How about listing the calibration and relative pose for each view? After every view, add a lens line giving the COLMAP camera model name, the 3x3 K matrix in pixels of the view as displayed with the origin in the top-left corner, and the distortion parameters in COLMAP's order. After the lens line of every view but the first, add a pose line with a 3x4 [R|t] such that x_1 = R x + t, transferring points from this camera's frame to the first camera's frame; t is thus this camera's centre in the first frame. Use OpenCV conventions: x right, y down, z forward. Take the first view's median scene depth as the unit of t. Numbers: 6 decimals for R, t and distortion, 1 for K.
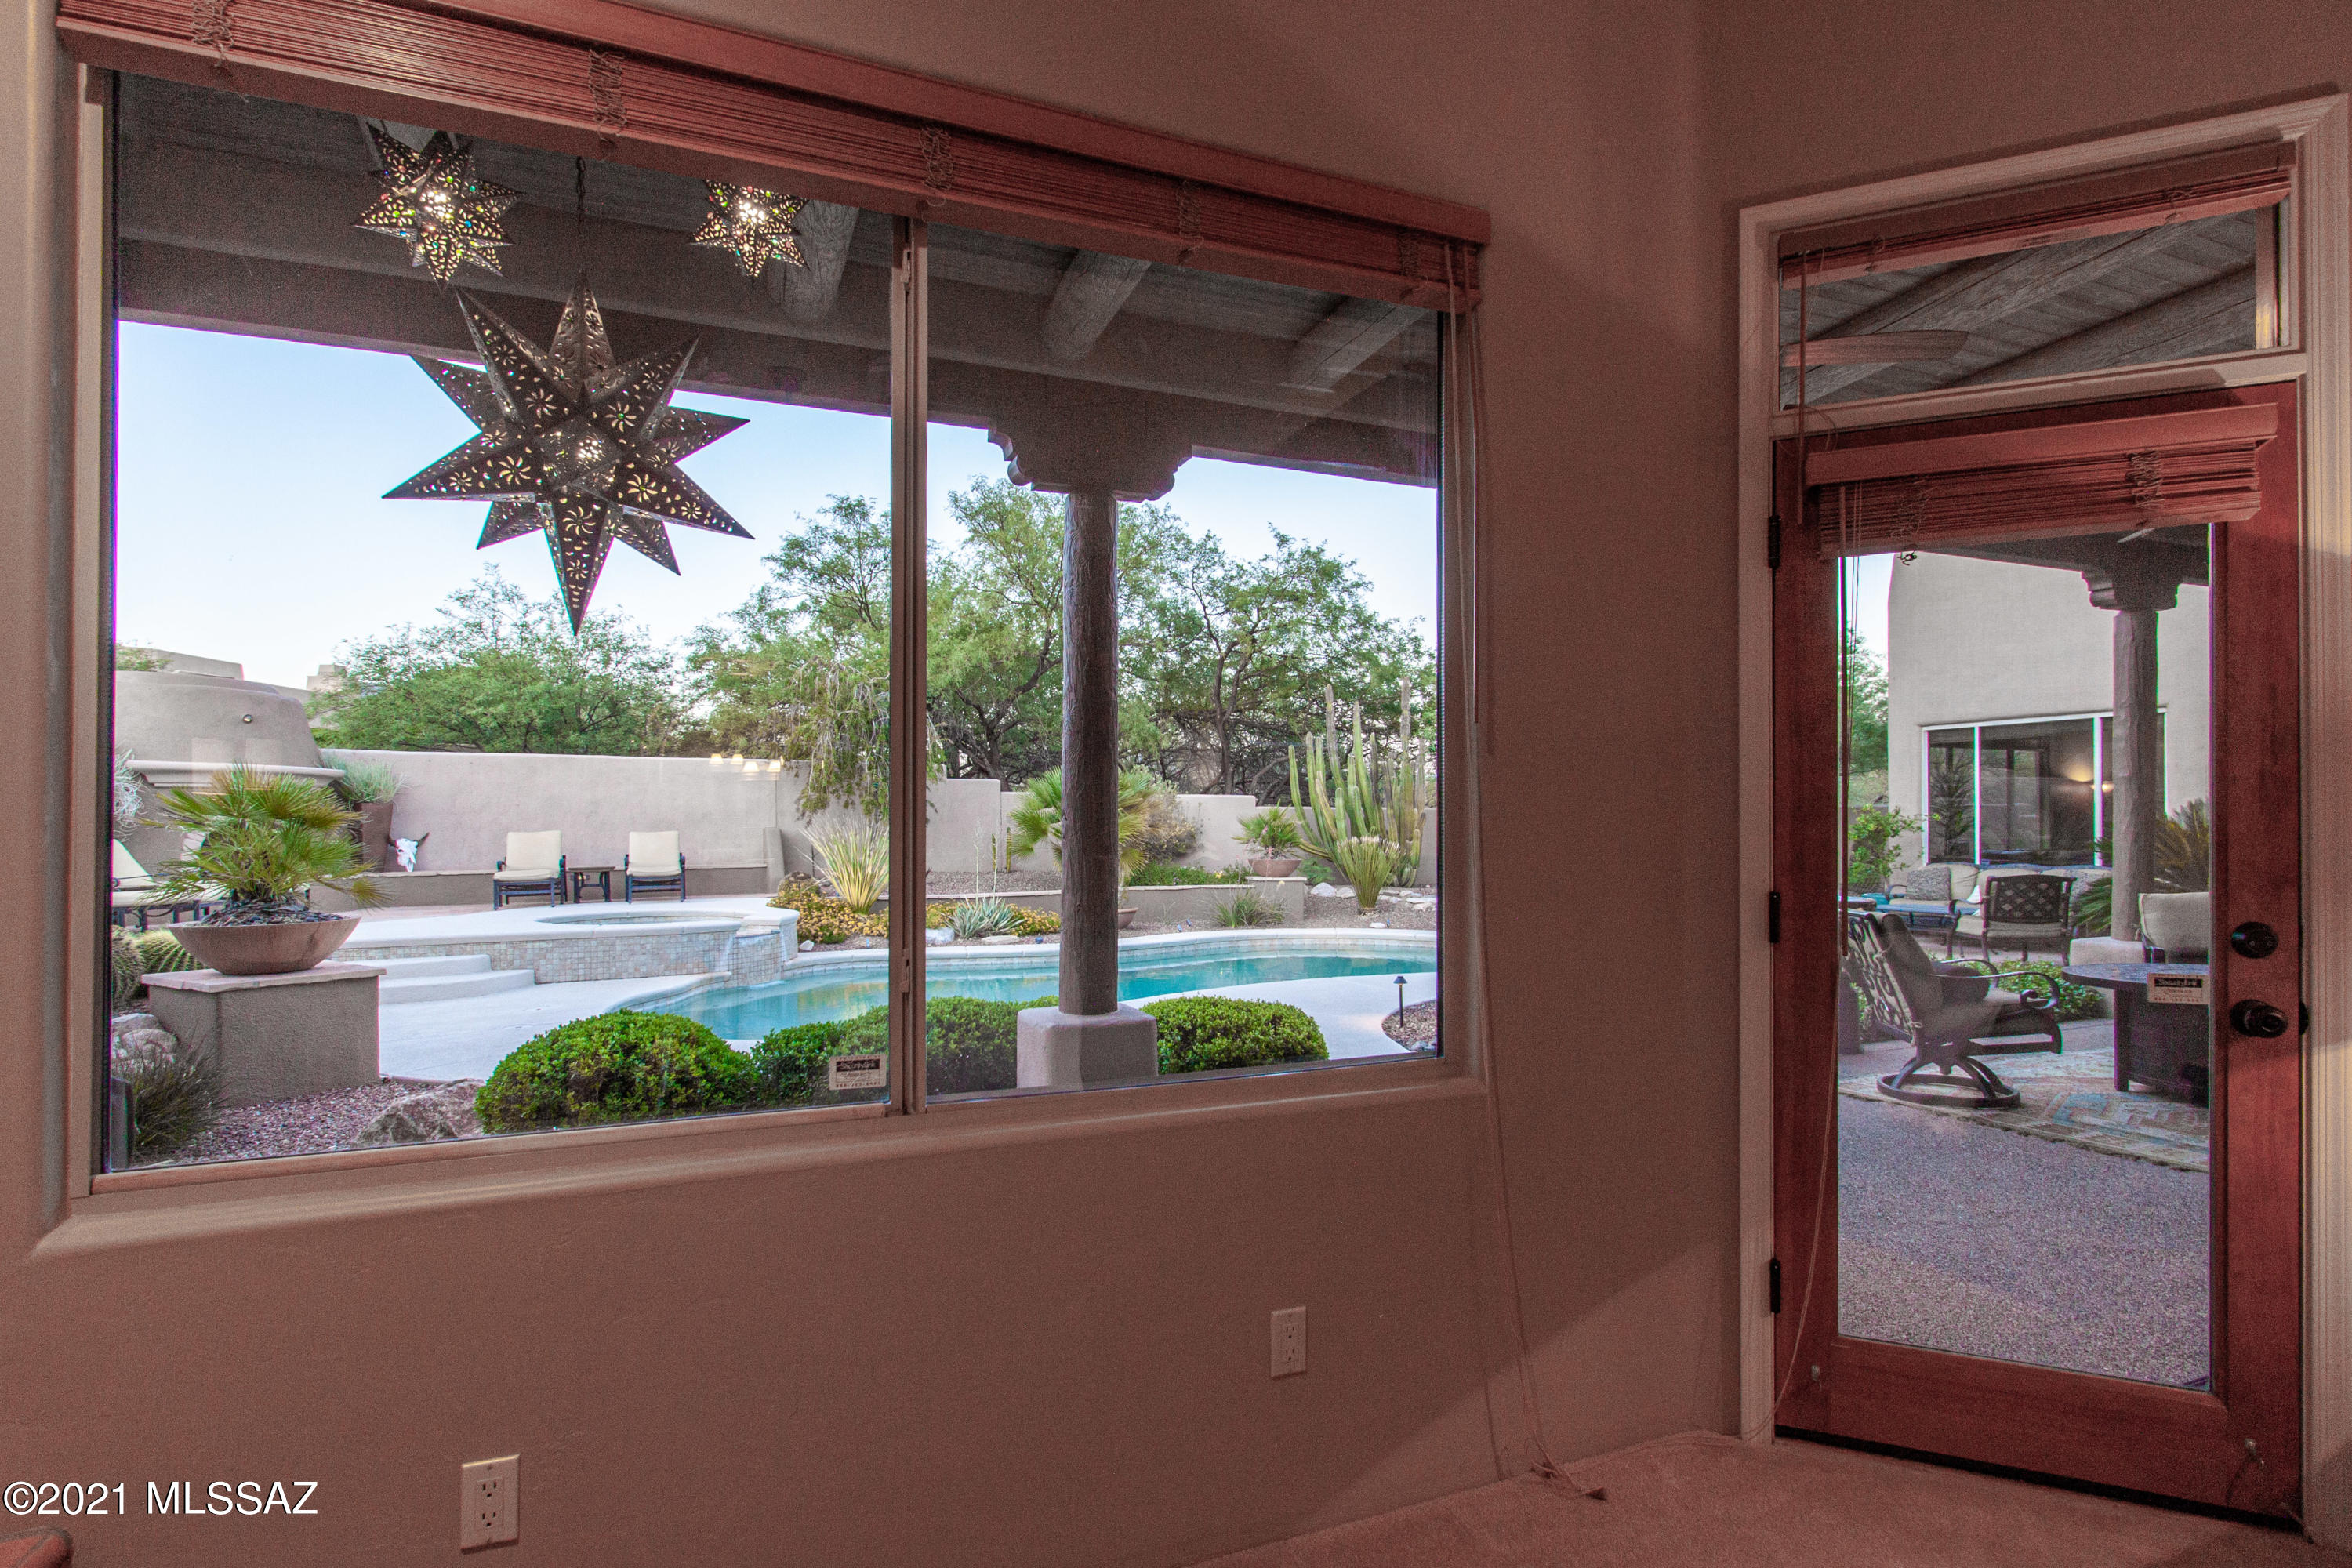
lens RADIAL K [[1126.3, 0, 1180.2], [0, 1126.3, 814.4], [0, 0, 1]] dist [0.002216, -0.000573]
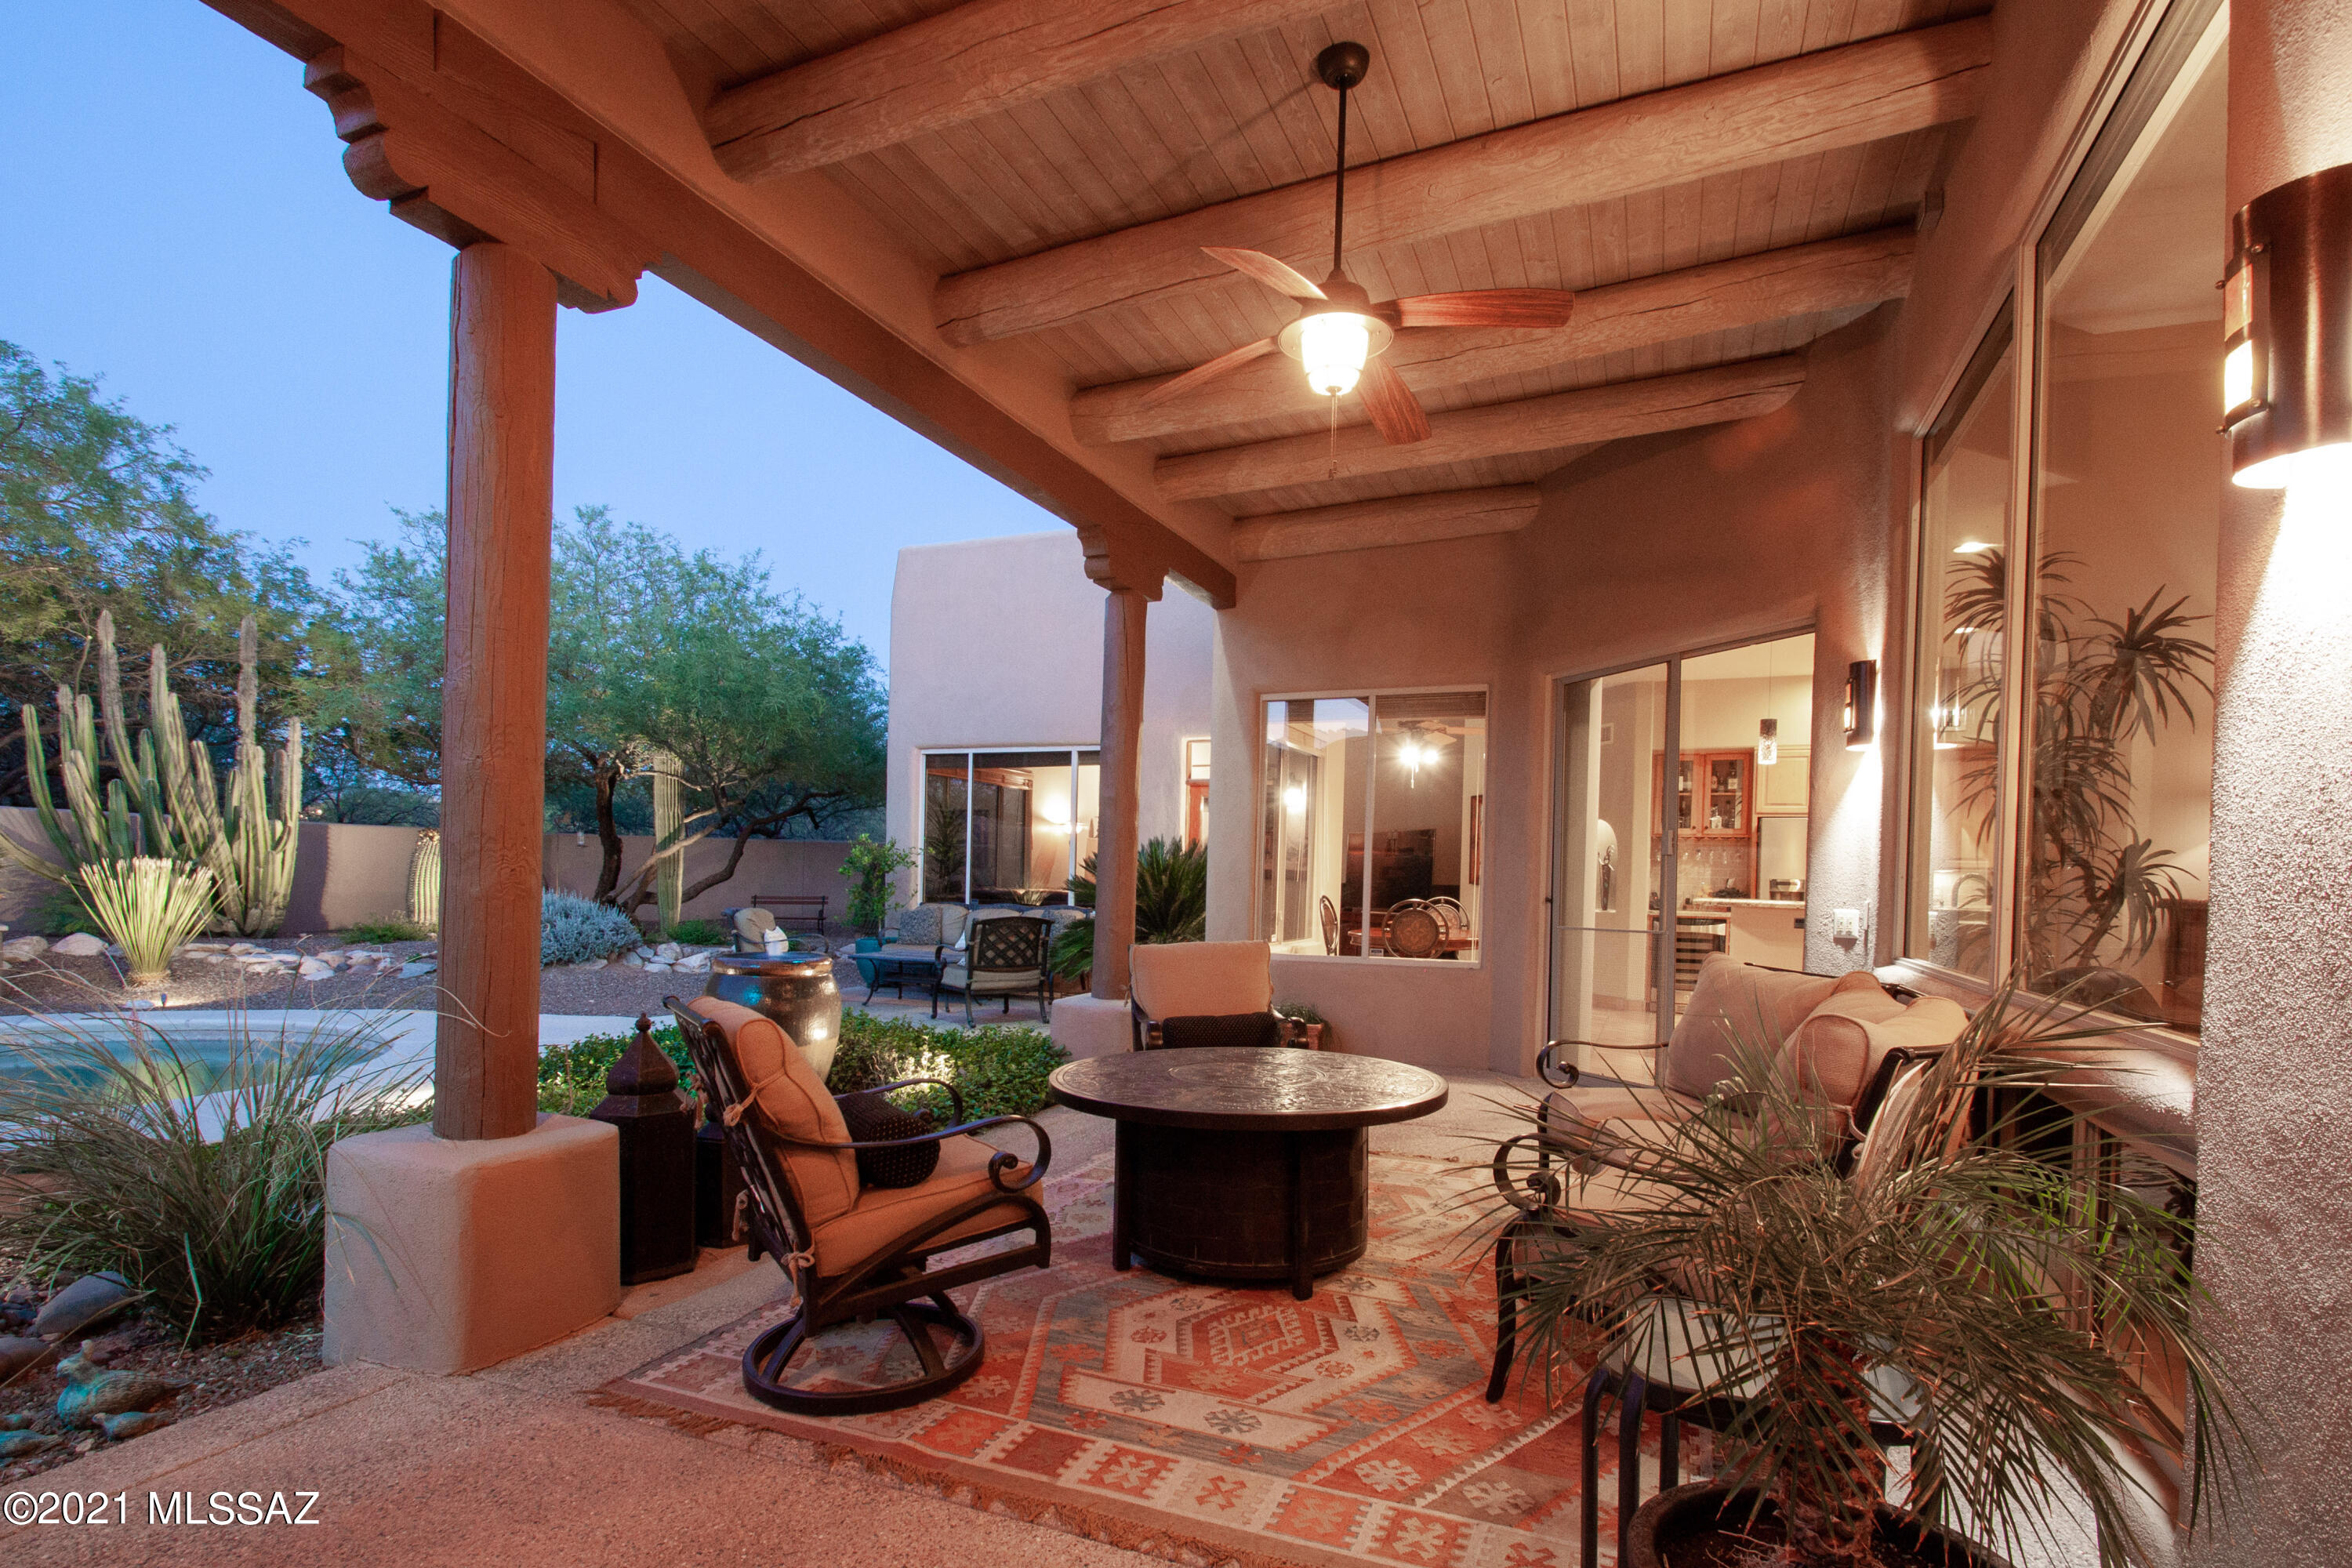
lens RADIAL K [[1153.2, 0, 1169.9], [0, 1153.2, 898.3], [0, 0, 1]] dist [0.017307, -0.019771]
pose [[0.713105, 0.004353, 0.701043, 0.172154], [-0.031563, 0.999166, 0.025902, 0.010360], [-0.700346, -0.040598, 0.712648, 0.224194]]
